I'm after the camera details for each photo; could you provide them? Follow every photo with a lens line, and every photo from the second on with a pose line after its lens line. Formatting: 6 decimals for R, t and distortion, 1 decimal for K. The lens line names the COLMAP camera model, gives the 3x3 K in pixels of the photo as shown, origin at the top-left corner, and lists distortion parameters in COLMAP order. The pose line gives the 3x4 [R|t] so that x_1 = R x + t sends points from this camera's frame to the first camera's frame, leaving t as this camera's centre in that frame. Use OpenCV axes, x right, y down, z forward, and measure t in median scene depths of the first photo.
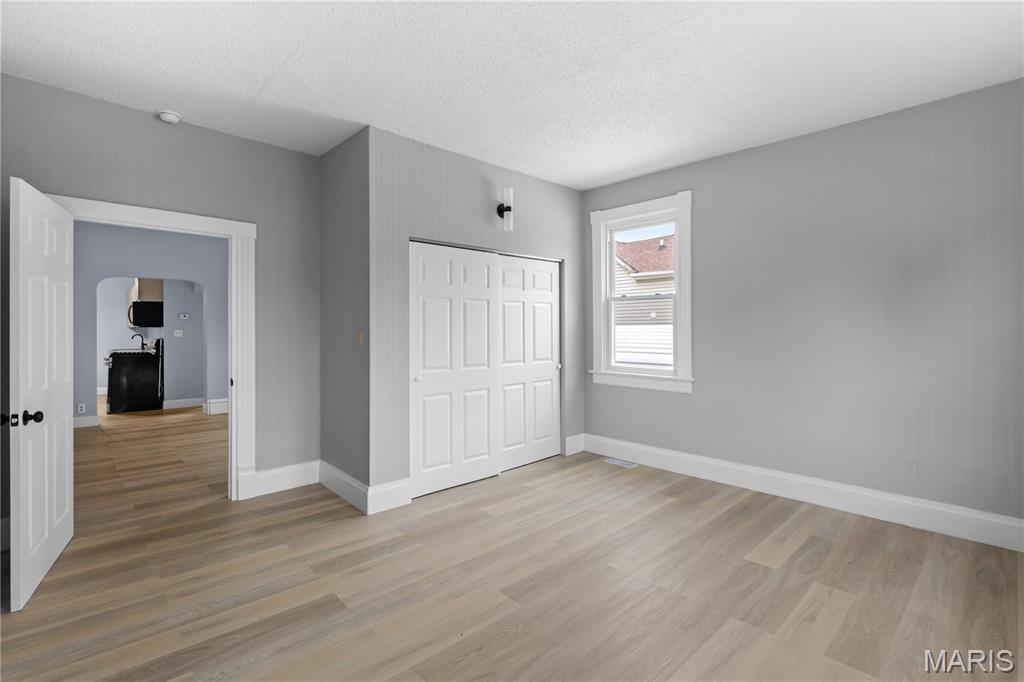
lens RADIAL K [[460.2, 0, 514.4], [0, 460.2, 339.5], [0, 0, 1]] dist [0.003768, -0.001499]
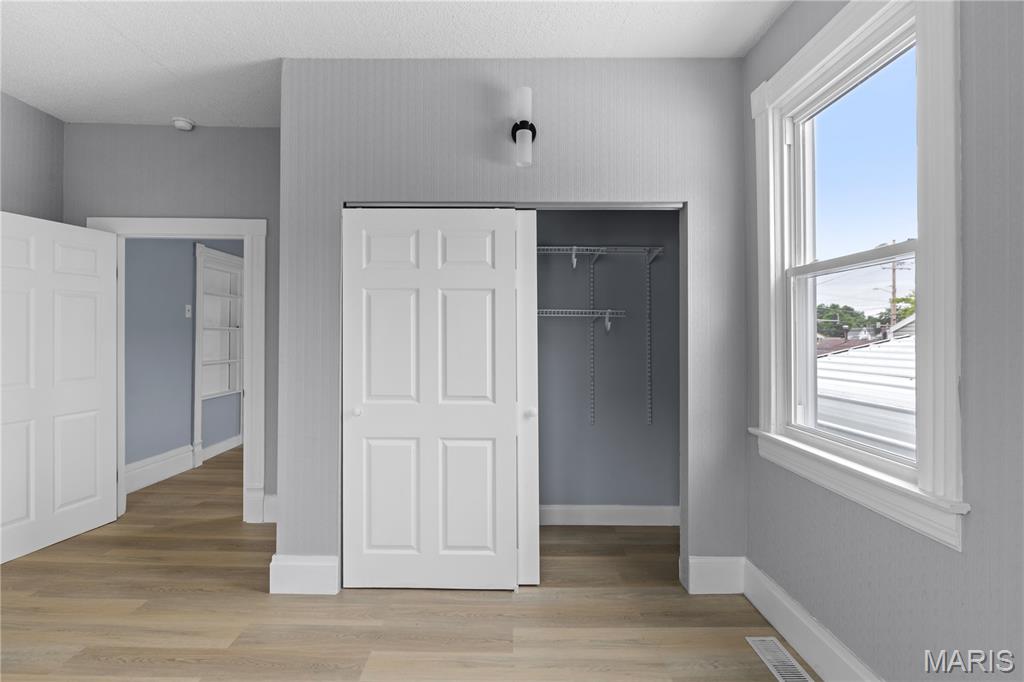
lens RADIAL K [[493.1, 0, 510.1], [0, 493.1, 337.4], [0, 0, 1]] dist [-0.006582, 0.001057]
pose [[0.729622, 0.008155, -0.683802, 0.418446], [-0.021335, 0.999714, -0.010842, -0.018454], [0.683518, 0.022500, 0.729587, 0.591270]]
